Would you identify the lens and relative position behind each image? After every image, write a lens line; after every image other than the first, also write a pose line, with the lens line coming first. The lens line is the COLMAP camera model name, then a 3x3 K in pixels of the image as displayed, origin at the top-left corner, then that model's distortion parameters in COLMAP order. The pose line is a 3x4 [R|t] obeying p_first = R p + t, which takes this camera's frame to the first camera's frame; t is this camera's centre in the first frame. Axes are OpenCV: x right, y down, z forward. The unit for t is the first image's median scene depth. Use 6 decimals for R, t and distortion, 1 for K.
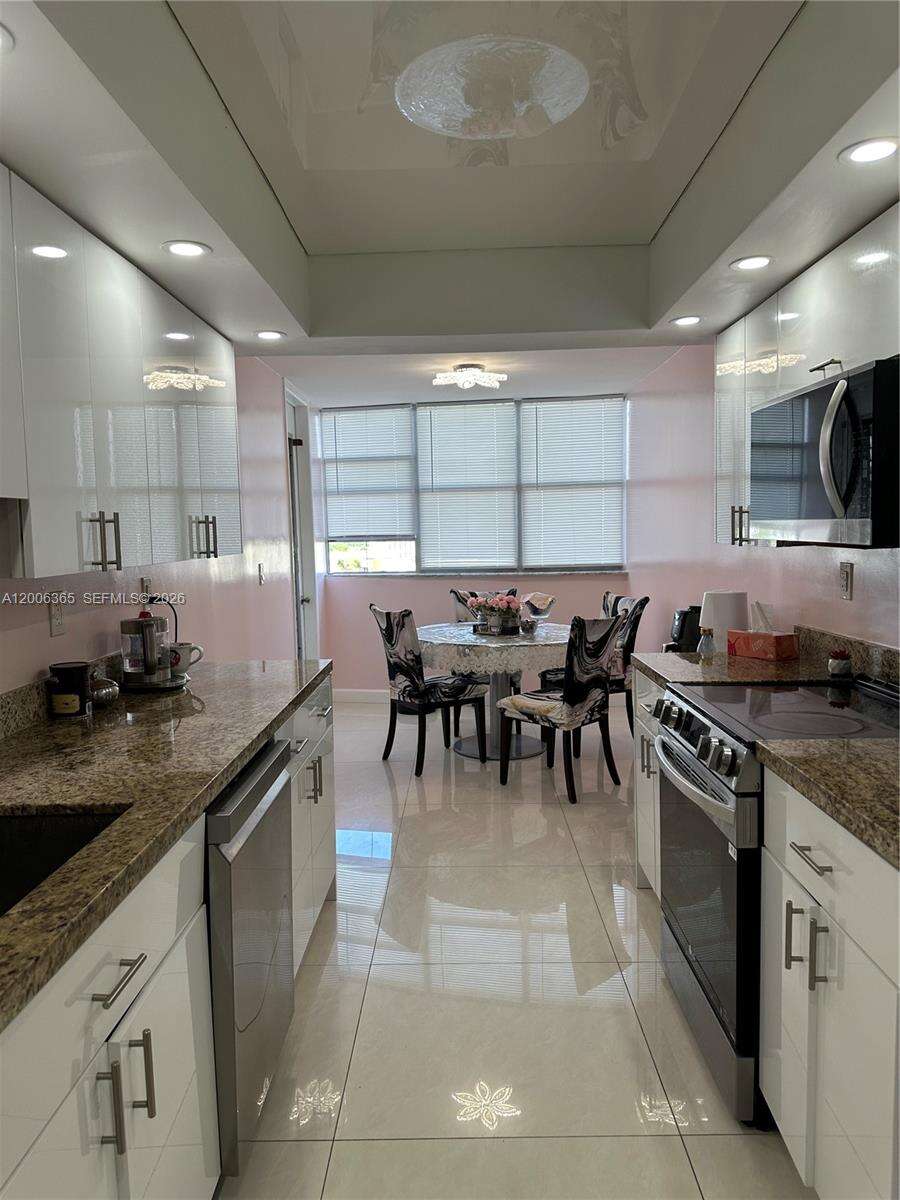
lens RADIAL K [[852.8, 0, 450.9], [0, 852.8, 593.2], [0, 0, 1]] dist [0.023707, -0.037015]
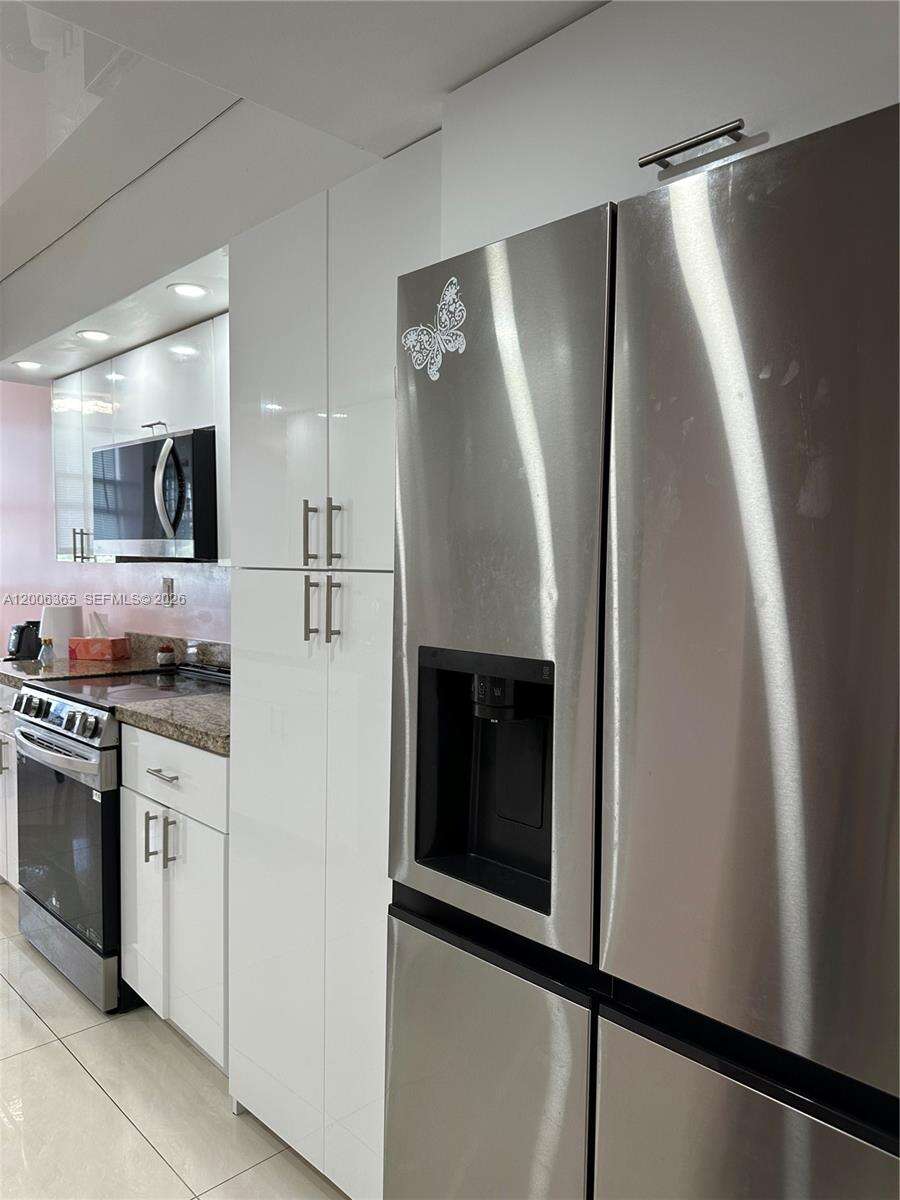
lens RADIAL K [[852.8, 0, 450.3], [0, 852.8, 598.2], [0, 0, 1]] dist [0.023707, -0.037015]
pose [[0.713959, -0.009787, 0.700119, -0.178185], [0.033110, 0.999256, -0.019795, 0.047505], [-0.699404, 0.037314, 0.713751, -0.277921]]
